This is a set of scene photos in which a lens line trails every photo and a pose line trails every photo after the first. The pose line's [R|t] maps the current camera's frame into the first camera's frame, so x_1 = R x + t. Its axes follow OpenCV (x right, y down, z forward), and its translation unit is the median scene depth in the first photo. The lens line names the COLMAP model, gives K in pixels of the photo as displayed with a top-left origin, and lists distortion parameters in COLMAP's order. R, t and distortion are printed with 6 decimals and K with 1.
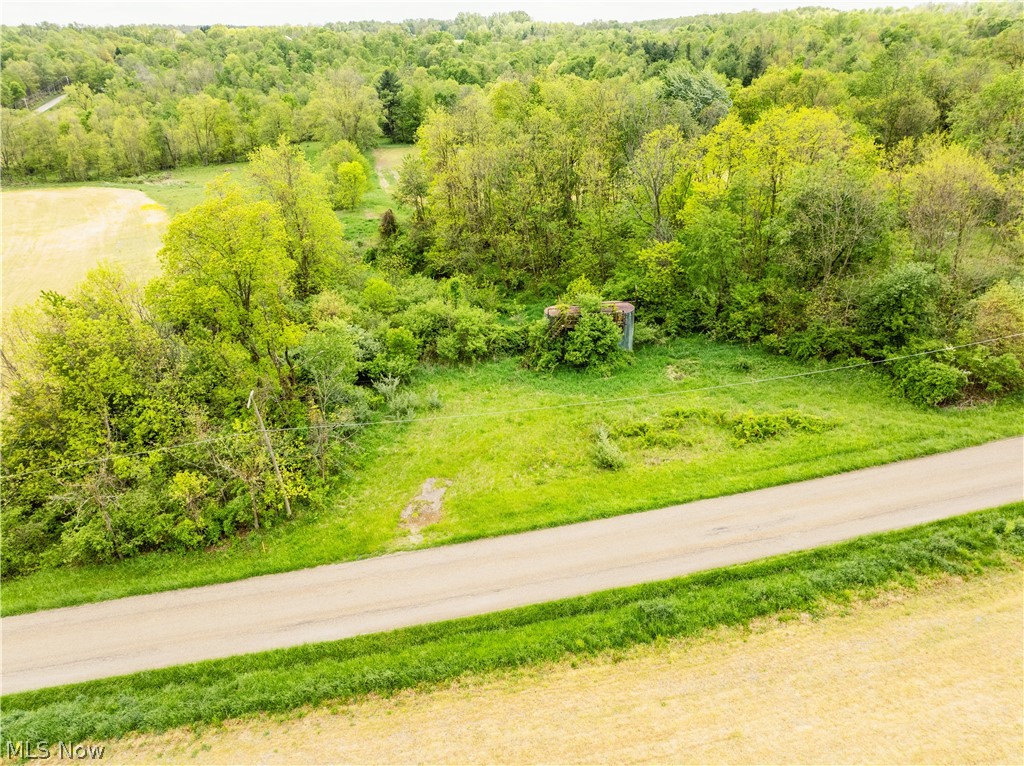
lens RADIAL K [[701.4, 0, 513.9], [0, 701.4, 381.6], [0, 0, 1]] dist [0.000012, 0.000159]
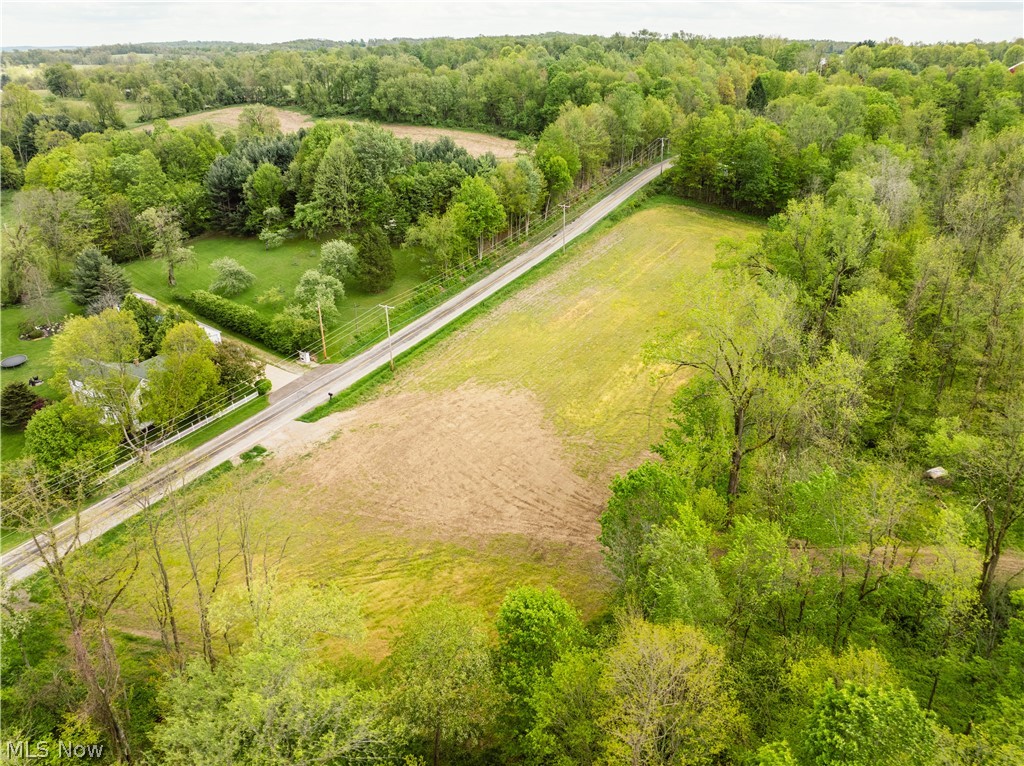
lens RADIAL K [[719.4, 0, 510.5], [0, 719.4, 382.0], [0, 0, 1]] dist [-0.050446, 0.019816]
pose [[0.769470, 0.284160, -0.571986, -0.347626], [-0.294483, 0.952545, 0.077064, -0.251816], [0.566741, 0.109141, 0.816635, 0.500144]]
